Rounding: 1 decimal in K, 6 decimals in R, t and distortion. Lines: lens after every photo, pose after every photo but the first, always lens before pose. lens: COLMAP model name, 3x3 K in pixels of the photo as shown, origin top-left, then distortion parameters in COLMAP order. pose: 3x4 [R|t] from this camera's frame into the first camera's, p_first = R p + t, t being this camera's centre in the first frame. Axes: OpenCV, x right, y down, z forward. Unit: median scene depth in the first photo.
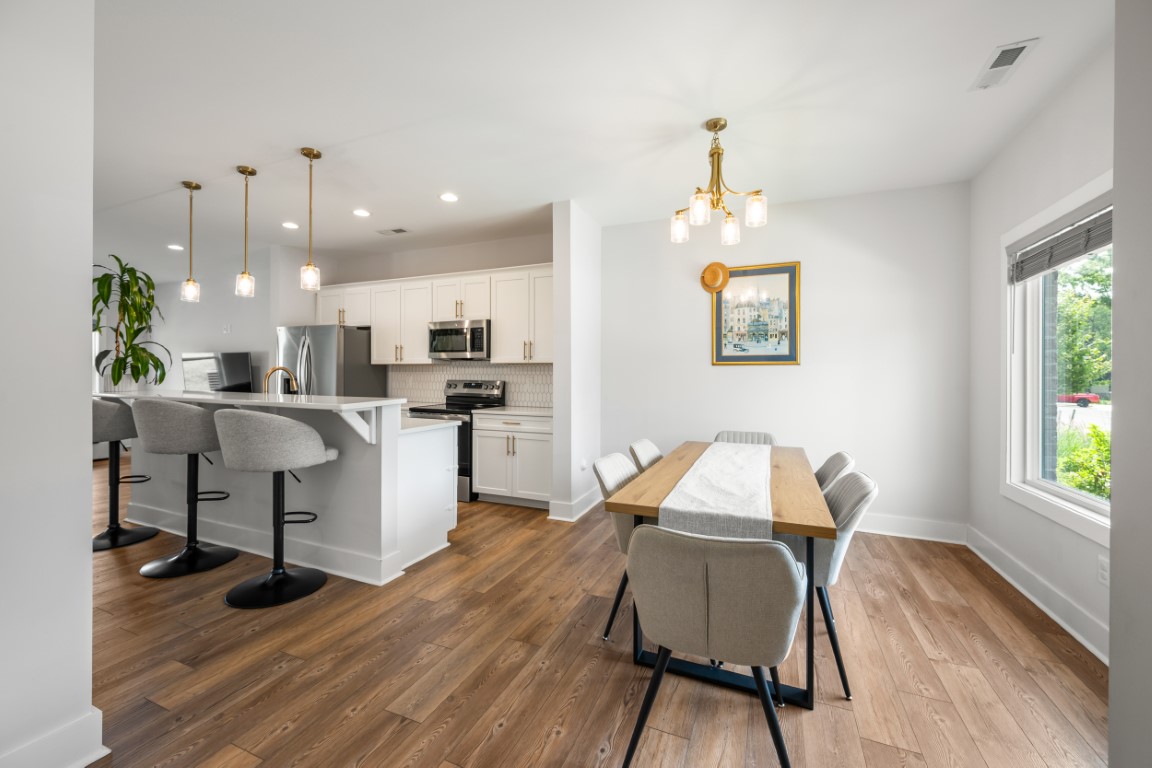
lens RADIAL K [[450.7, 0, 579.1], [0, 450.7, 378.5], [0, 0, 1]] dist [-0.000688, -0.000132]
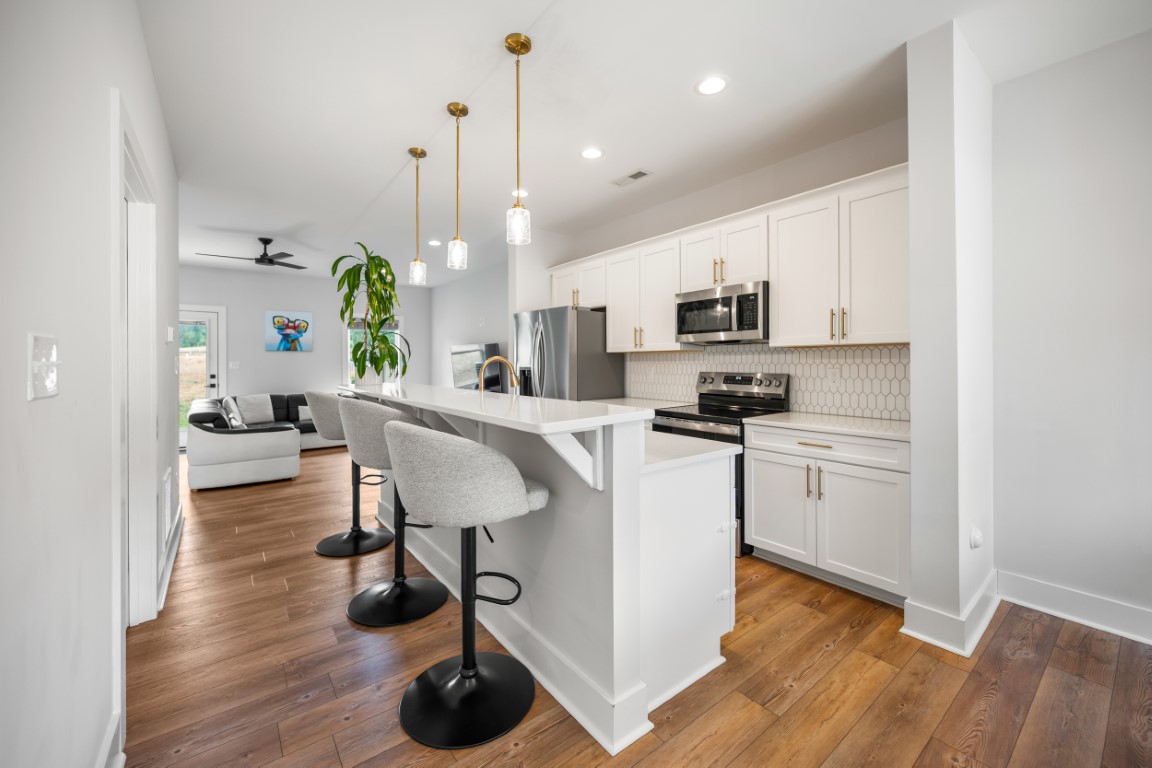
lens RADIAL K [[459.4, 0, 578.3], [0, 459.4, 363.9], [0, 0, 1]] dist [0.000191, -0.000089]
pose [[0.874276, -0.007911, -0.485364, -0.123383], [0.004215, 0.999953, -0.008708, -0.004830], [0.485410, 0.005567, 0.874269, 0.298882]]
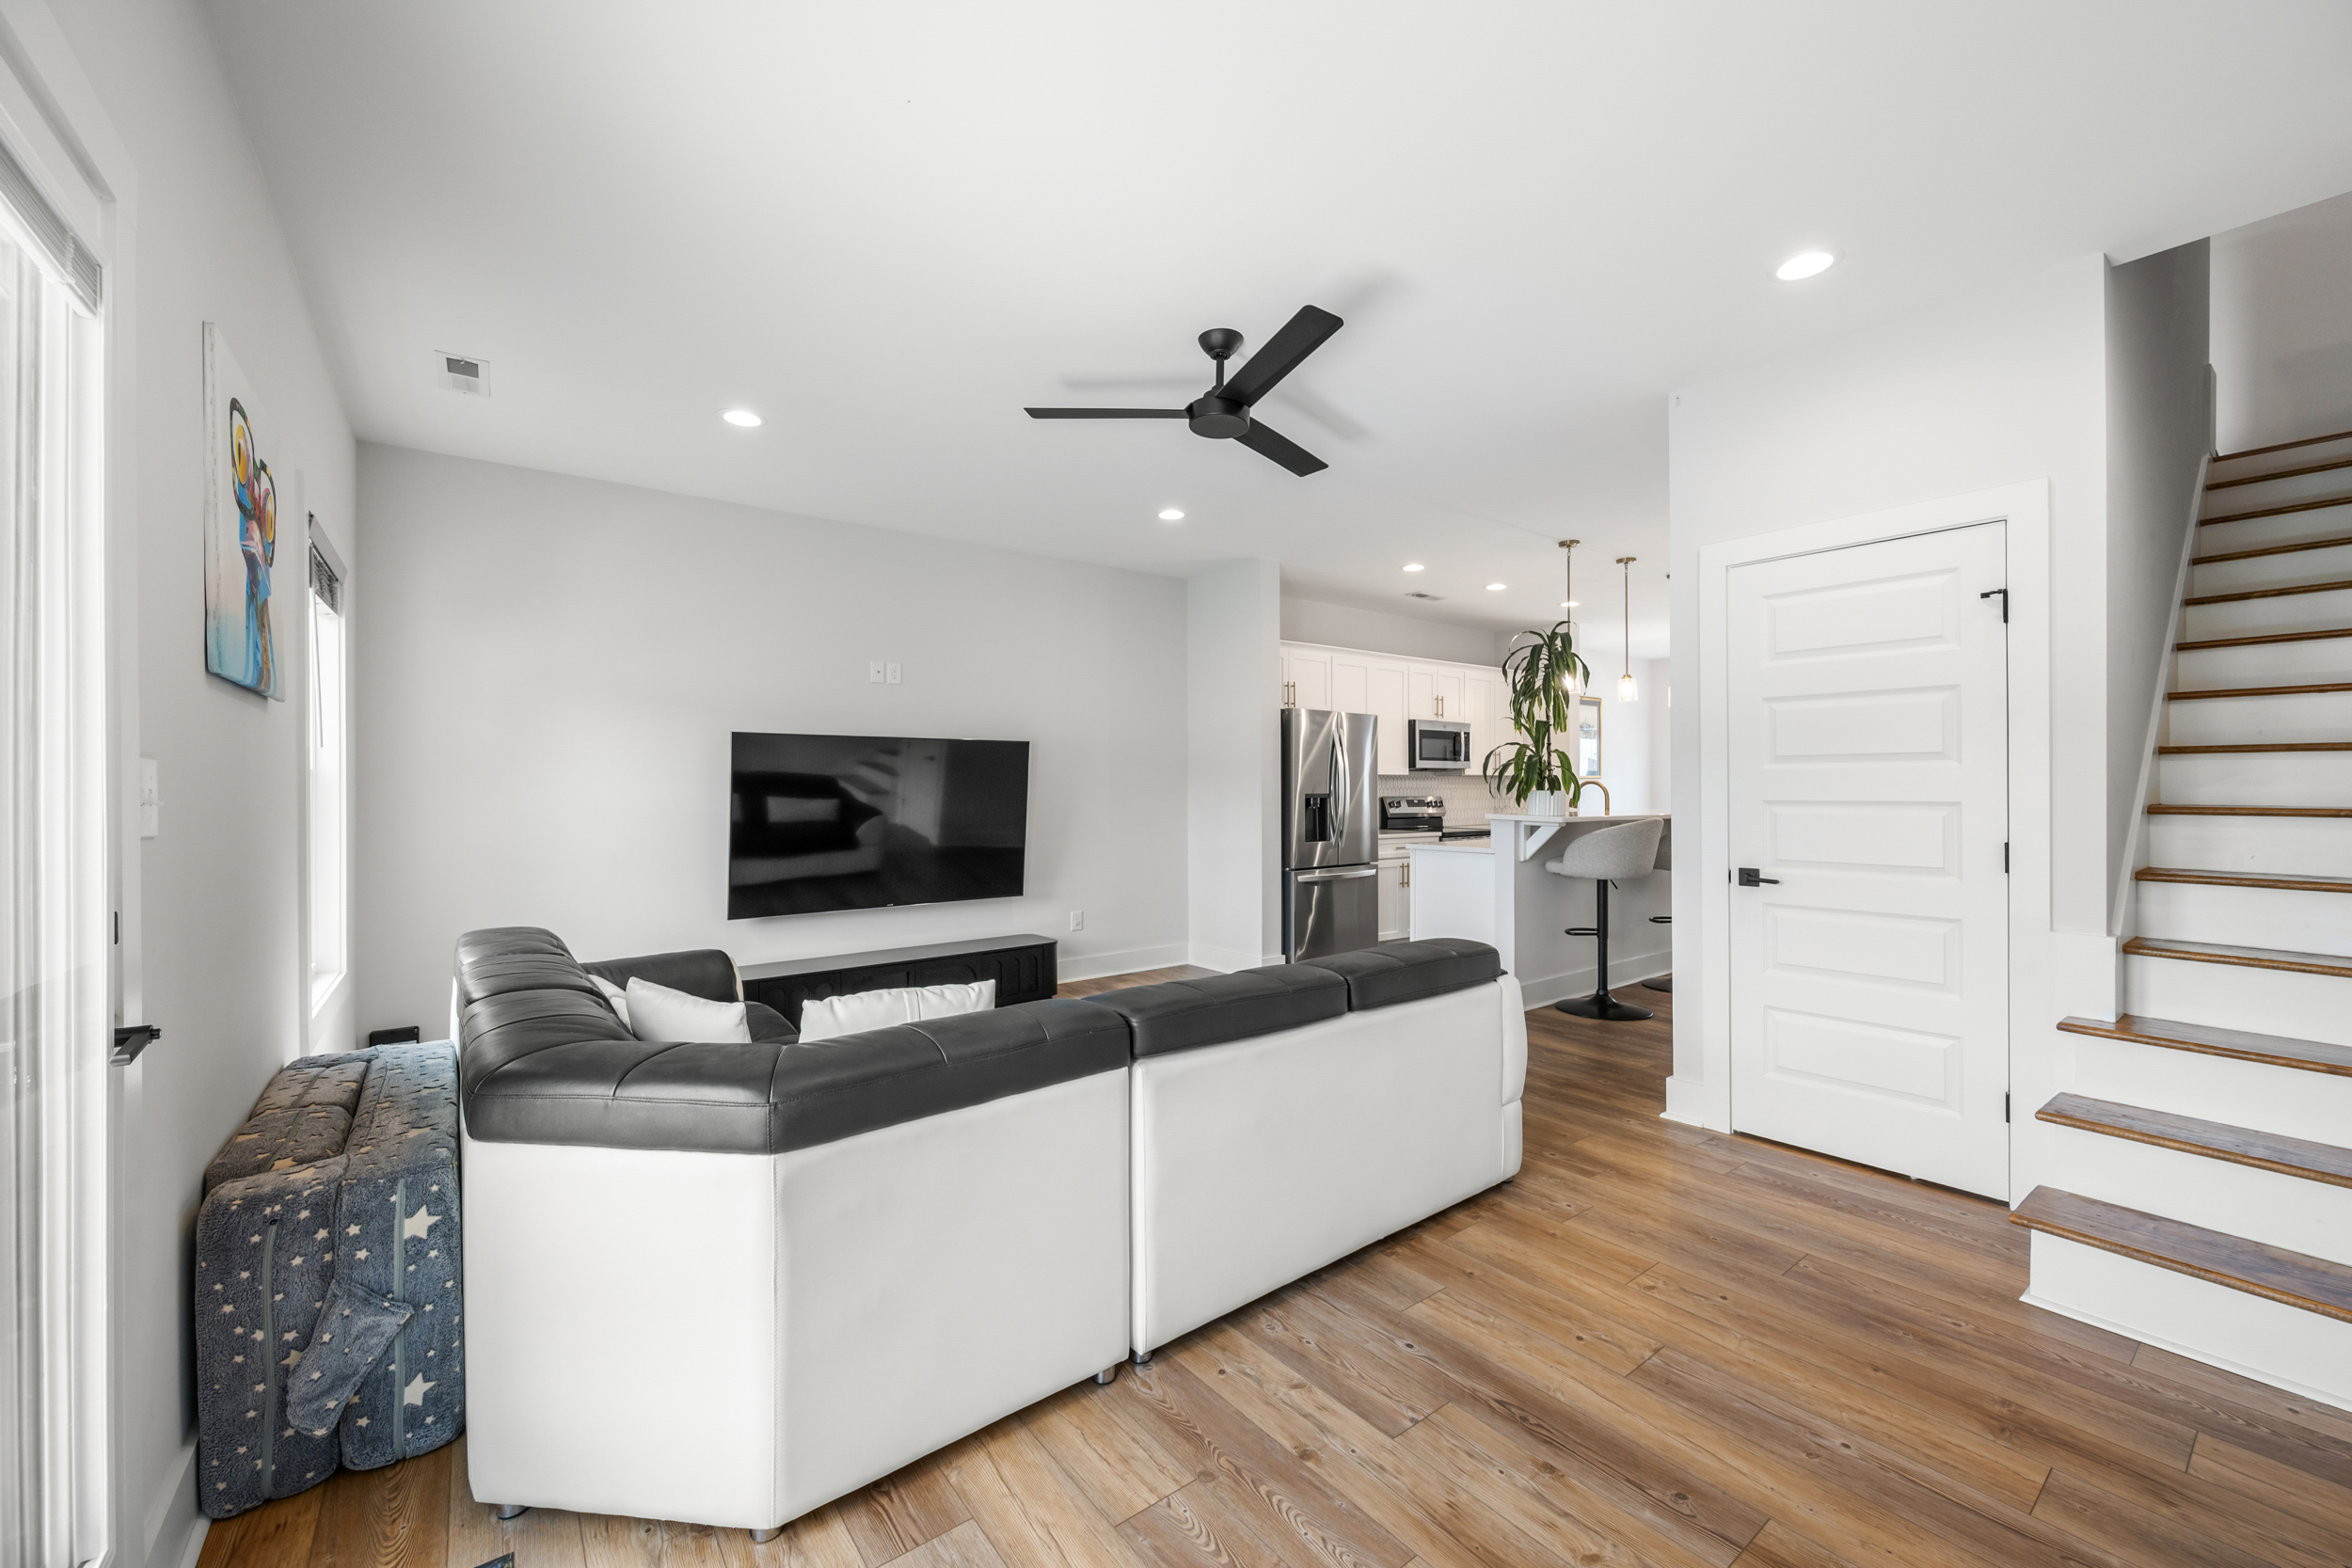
lens RADIAL K [[917.4, 0, 1178.7], [0, 917.4, 792.4], [0, 0, 1]] dist [-0.000204, -0.000039]
pose [[0.500897, -0.010778, 0.865440, -2.099281], [0.016319, 0.999862, 0.003007, -0.016240], [-0.865353, 0.012616, 0.501004, 0.651742]]
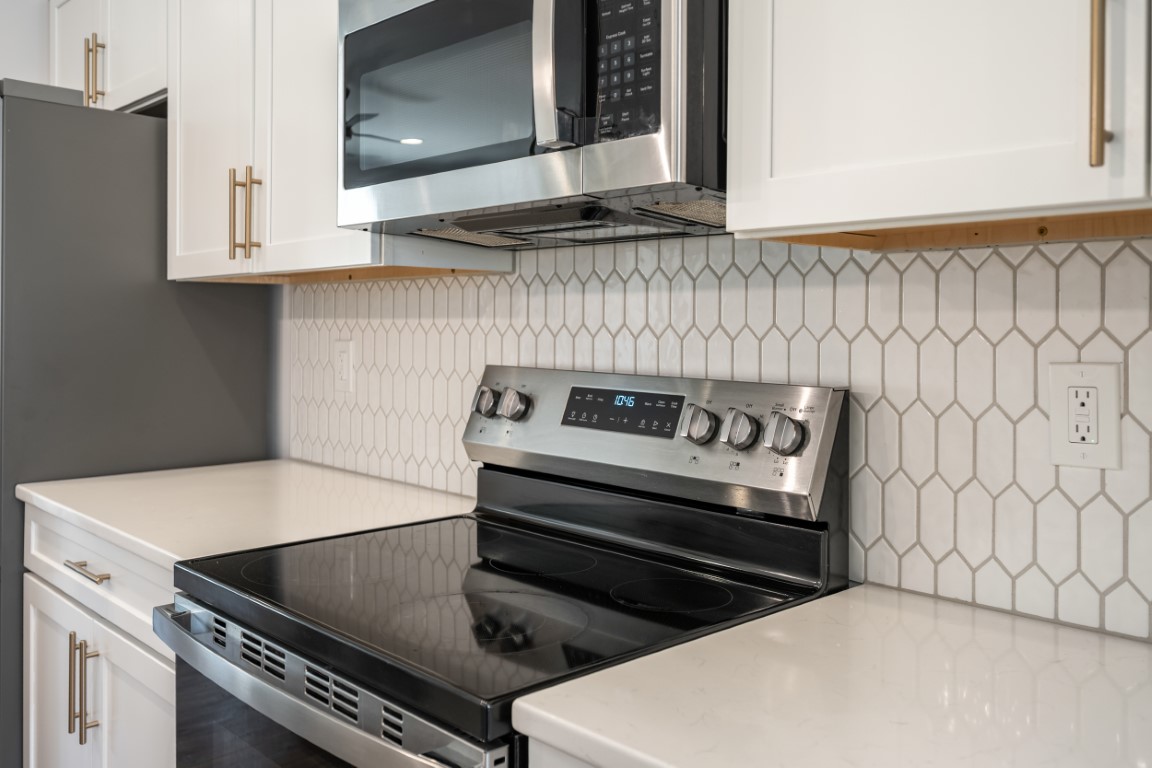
lens RADIAL K [[1002.1, 0, 577.5], [0, 1002.1, 328.8], [0, 0, 1]] dist [-0.004903, -0.002604]
pose [[0.916847, 0.000832, -0.399237, -0.140164], [-0.004058, 0.999966, -0.007234, -0.009176], [0.399217, 0.008253, 0.916819, 0.812659]]
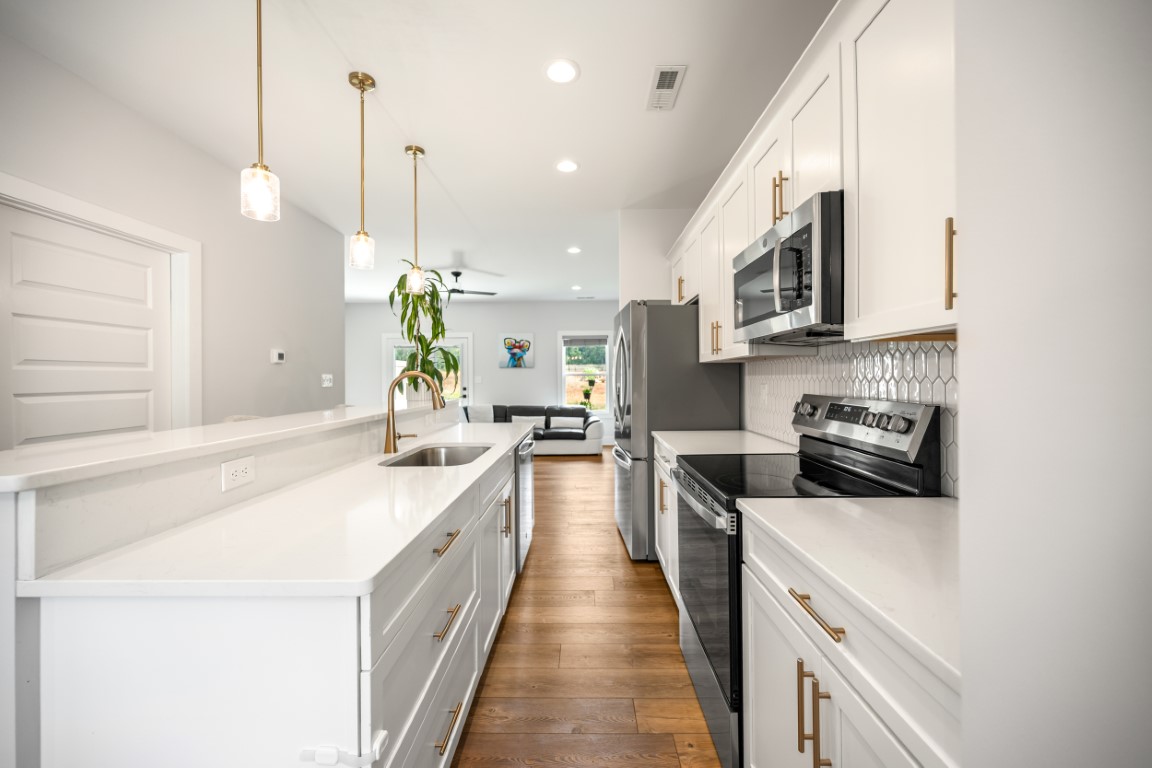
lens RADIAL K [[450.7, 0, 579.1], [0, 450.7, 378.5], [0, 0, 1]] dist [-0.000688, -0.000132]
pose [[0.379321, -0.008332, -0.925227, 0.004154], [0.002000, 0.999965, -0.008185, -0.009172], [0.925263, 0.001255, 0.379325, 0.792571]]
